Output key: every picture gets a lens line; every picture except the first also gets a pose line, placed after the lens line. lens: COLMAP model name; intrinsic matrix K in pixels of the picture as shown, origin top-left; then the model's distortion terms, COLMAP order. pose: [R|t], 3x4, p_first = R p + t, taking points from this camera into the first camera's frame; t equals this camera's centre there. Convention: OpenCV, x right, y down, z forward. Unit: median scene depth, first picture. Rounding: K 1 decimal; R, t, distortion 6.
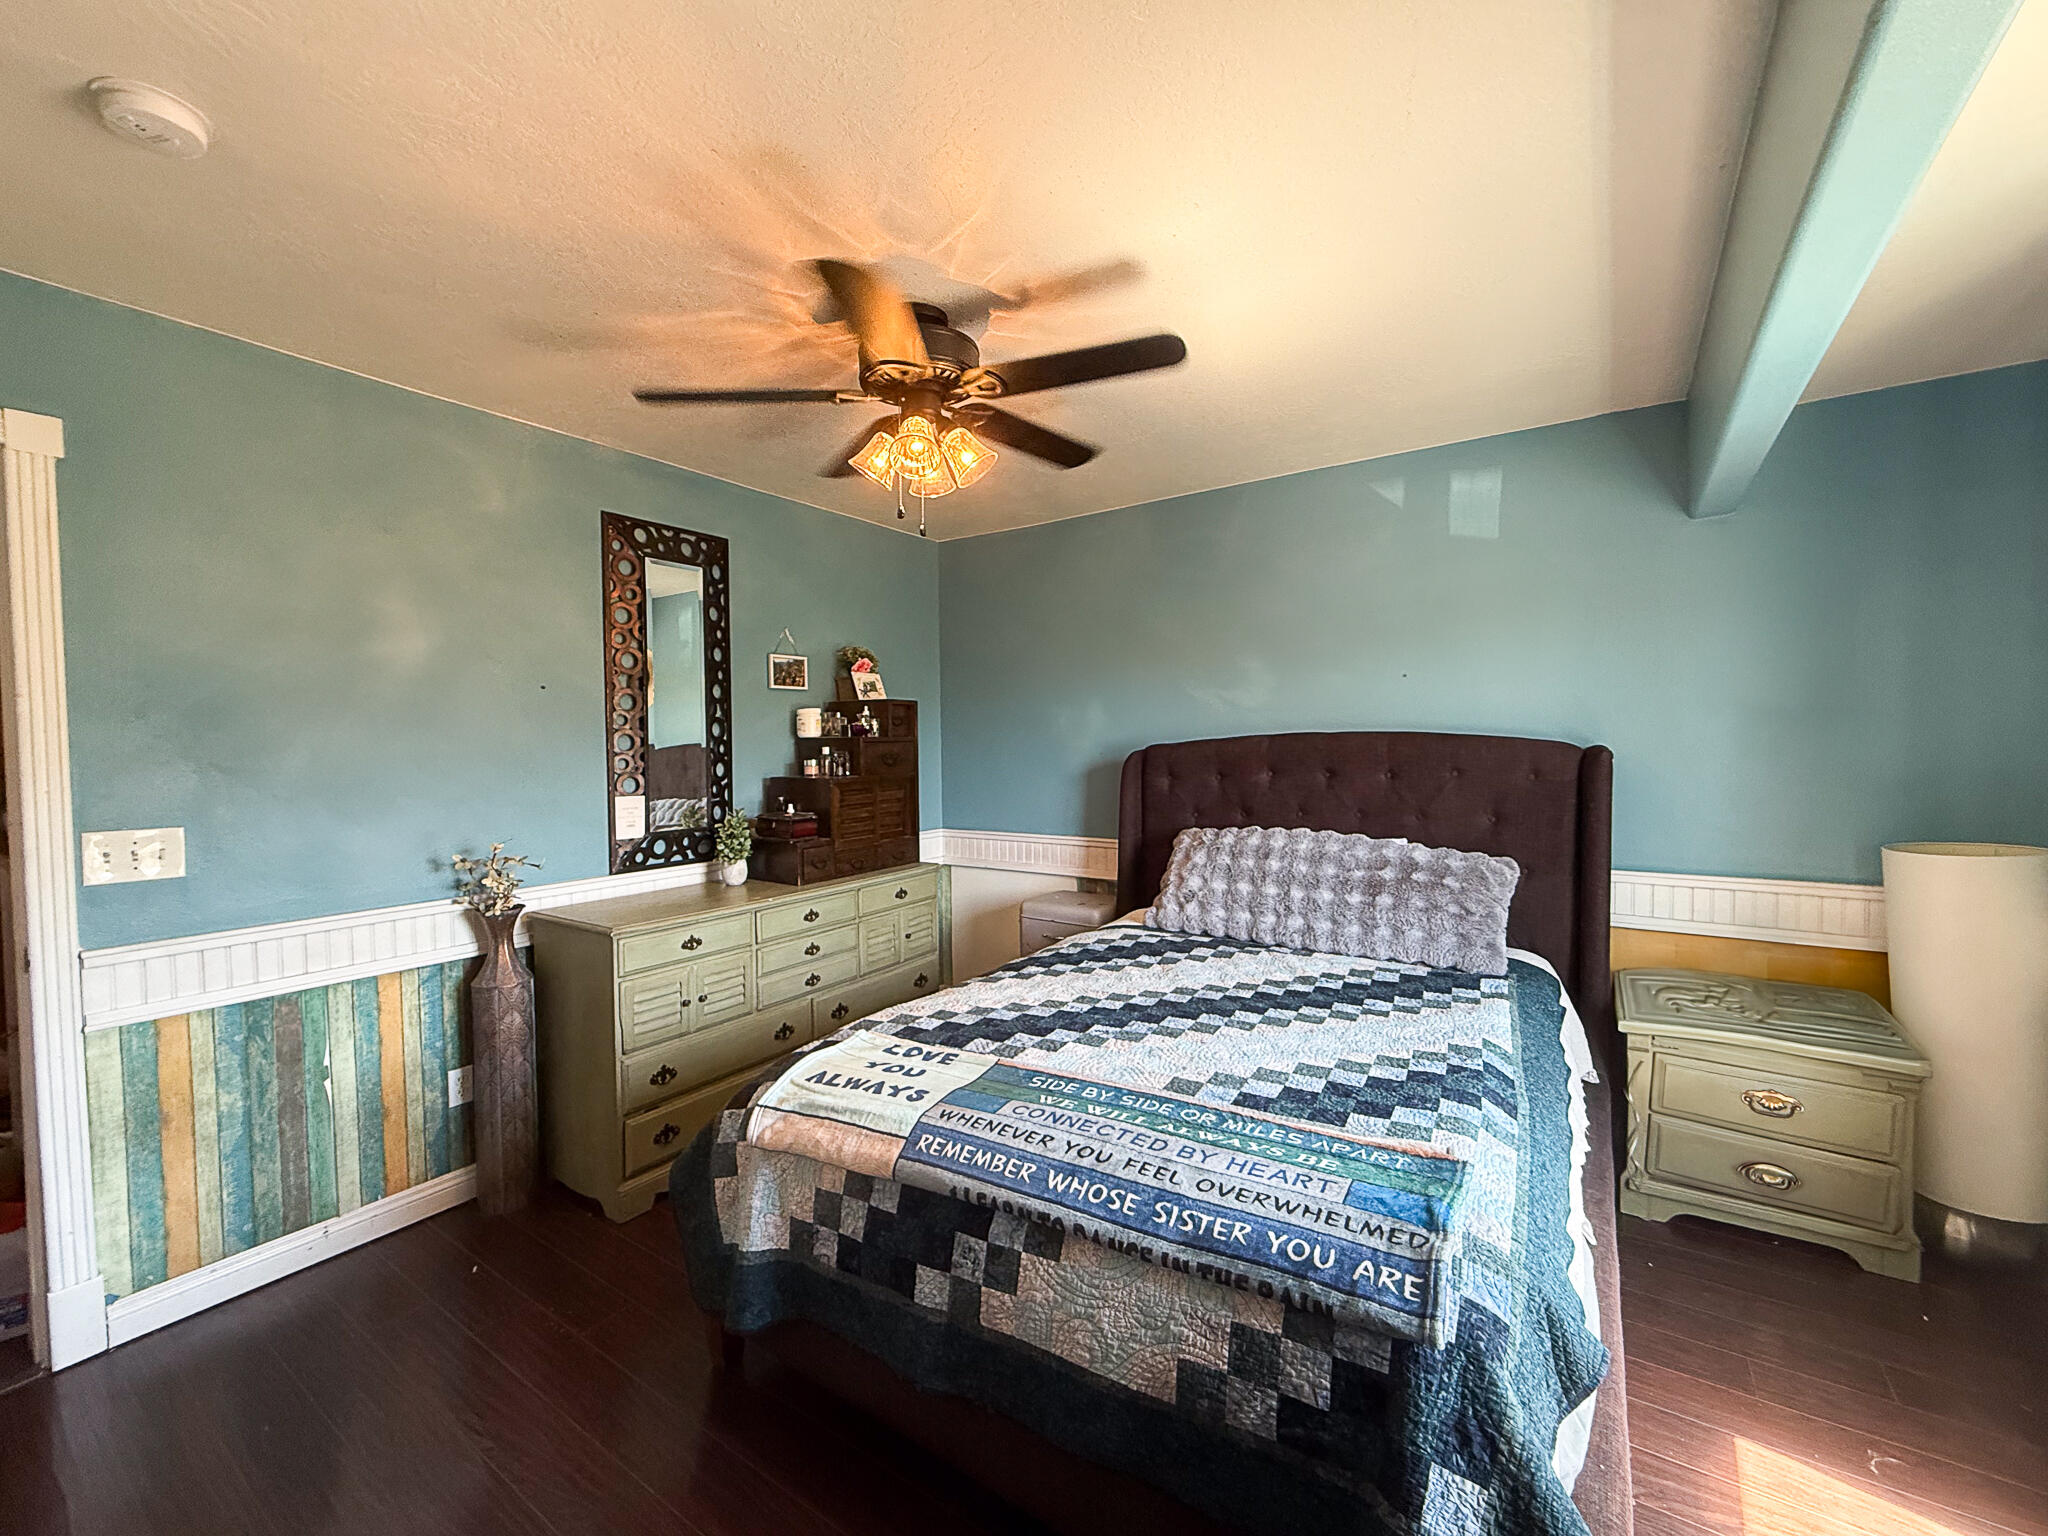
lens RADIAL K [[856.2, 0, 1016.5], [0, 856.2, 775.3], [0, 0, 1]] dist [-0.000430, 0.000000]
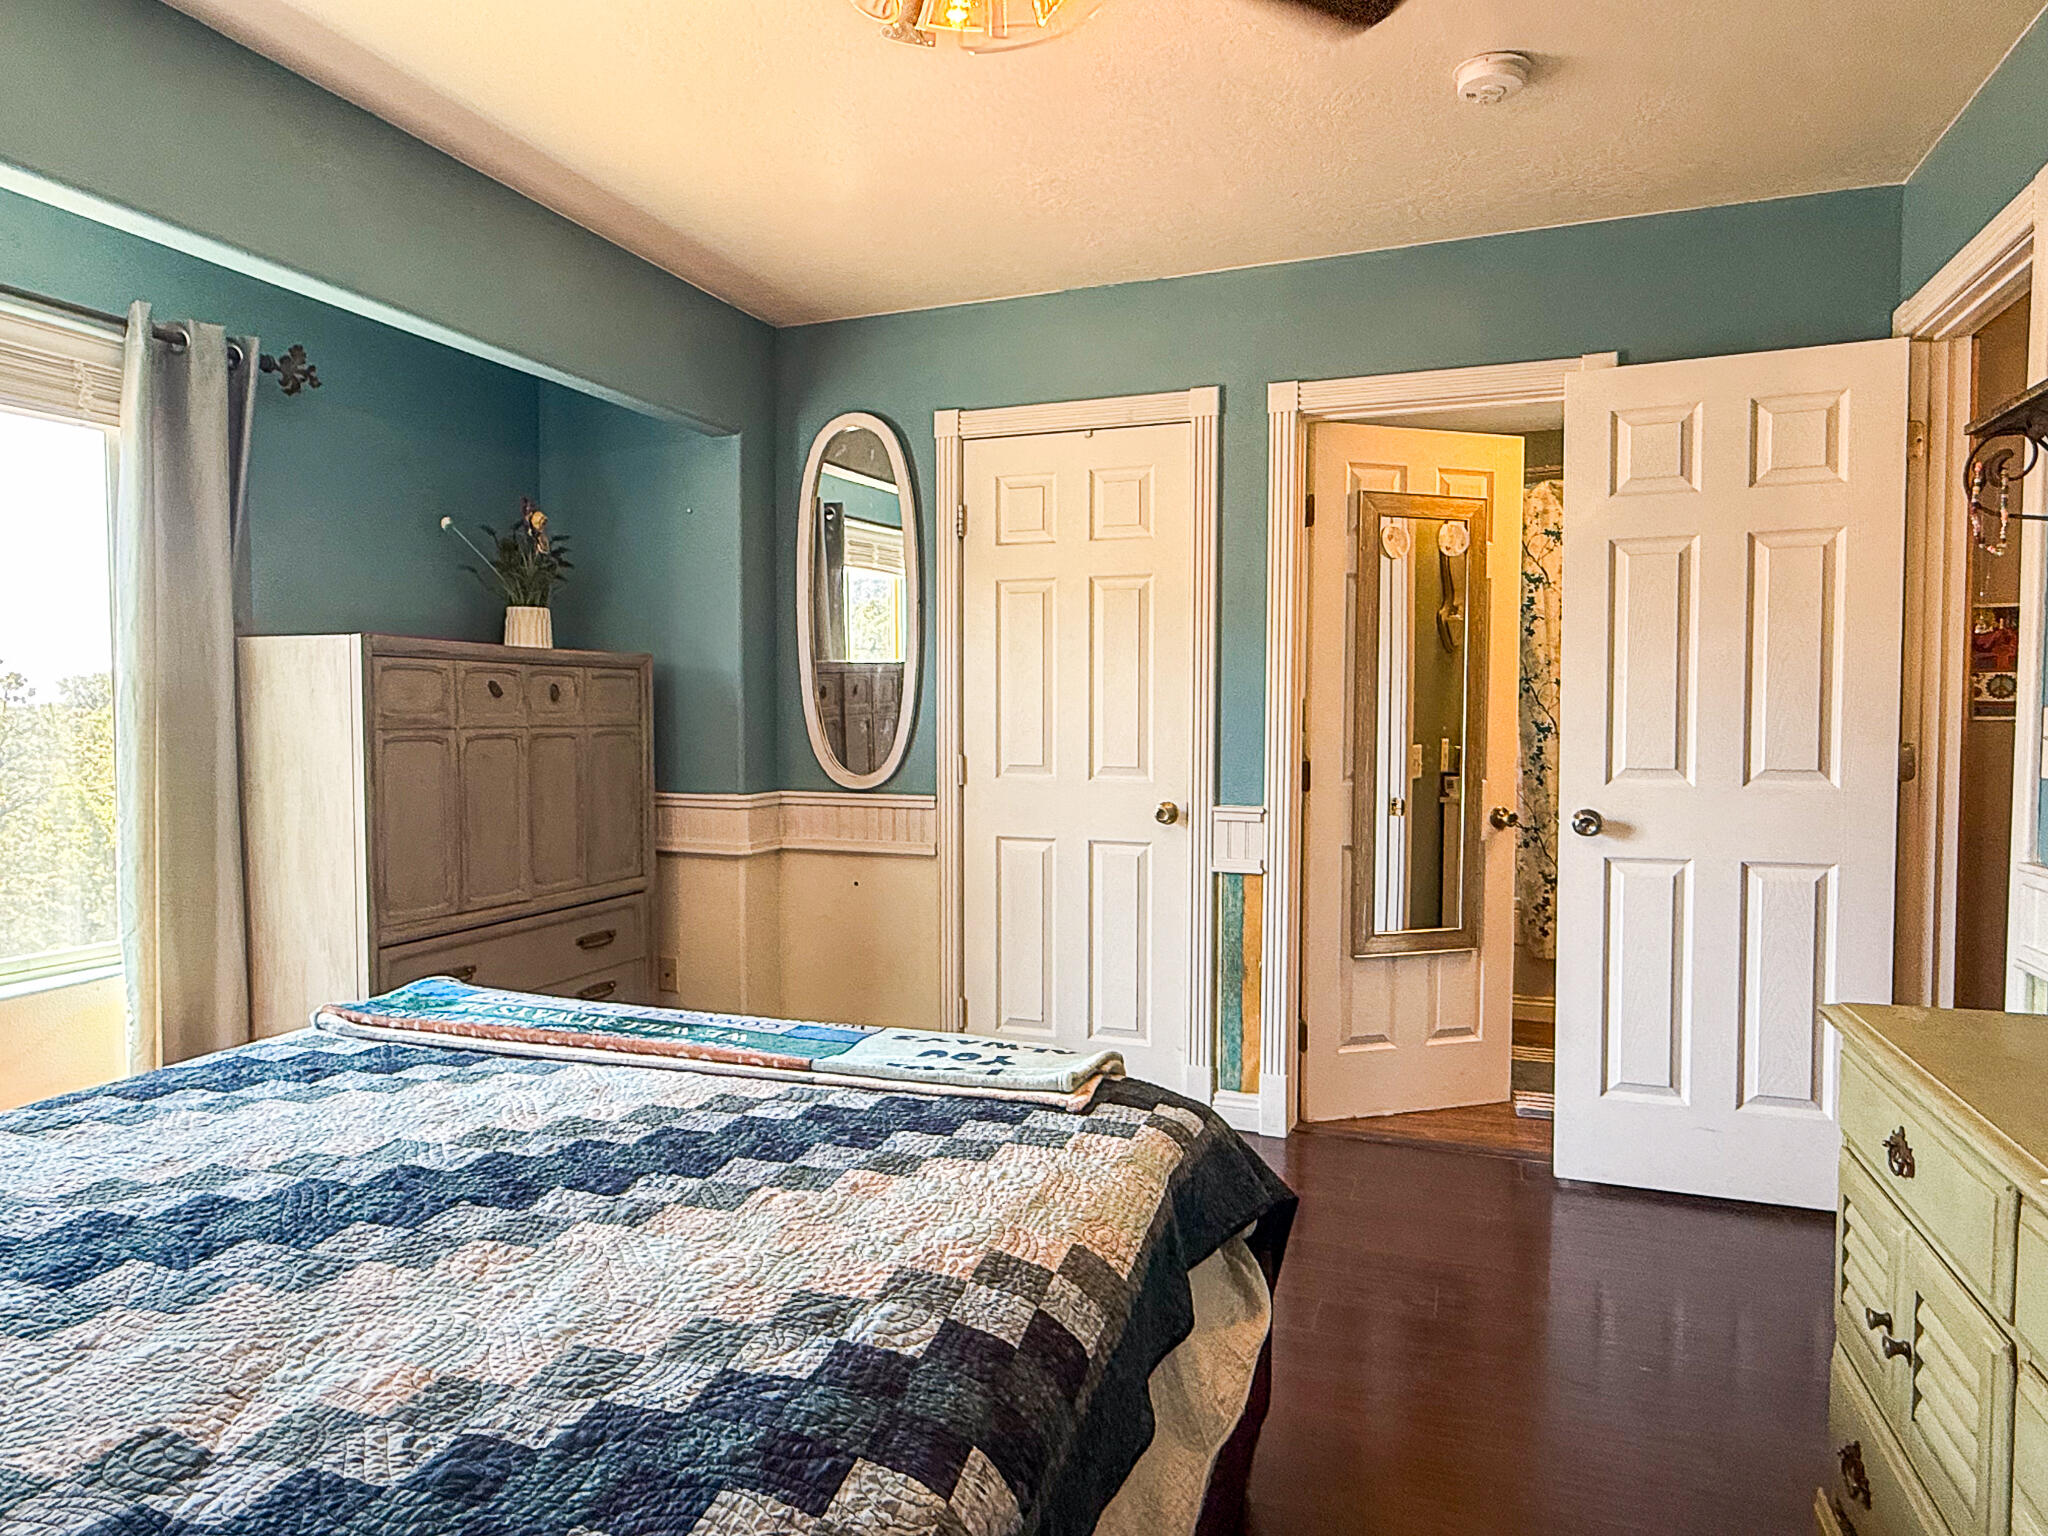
lens RADIAL K [[1243.6, 0, 1011.2], [0, 1243.6, 761.9], [0, 0, 1]] dist [0.003256, 0.000765]
pose [[-0.970505, 0.021366, -0.240134, 0.060321], [0.001245, 0.996496, 0.083632, 0.023922], [0.241080, 0.080866, -0.967130, 2.094175]]
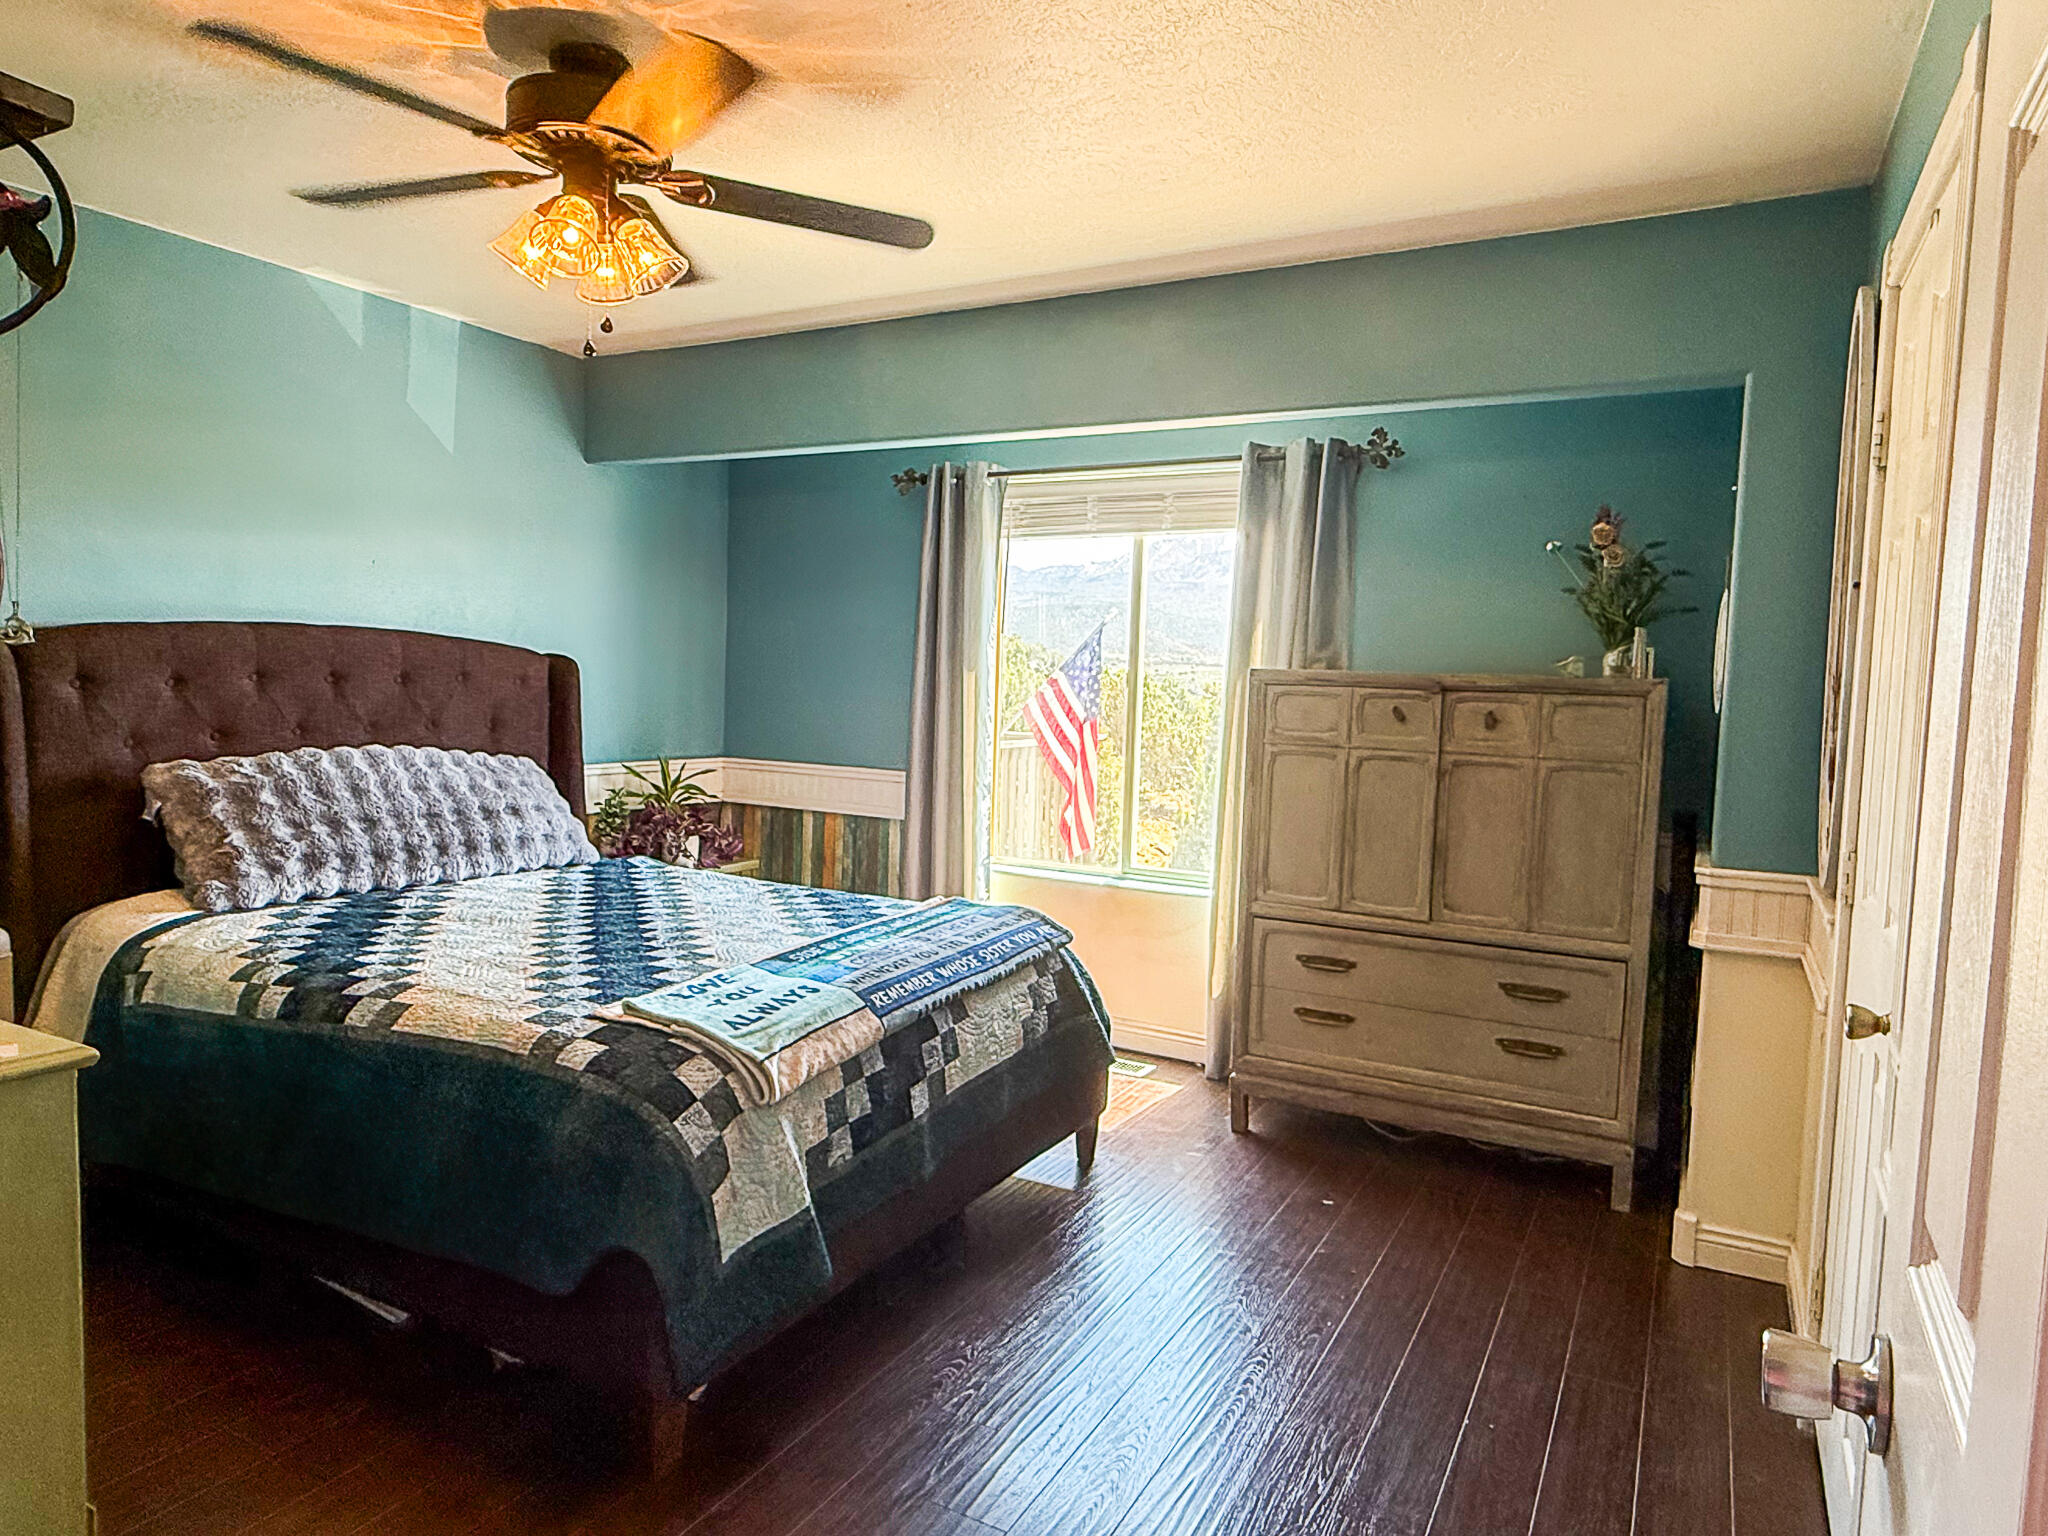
lens RADIAL K [[1243.6, 0, 1011.2], [0, 1243.6, 761.9], [0, 0, 1]] dist [0.003256, 0.000765]
pose [[-0.100835, -0.059995, 0.993093, -1.564989], [0.009076, 0.998083, 0.061218, 0.019139], [-0.994862, 0.015186, -0.100097, 0.897838]]
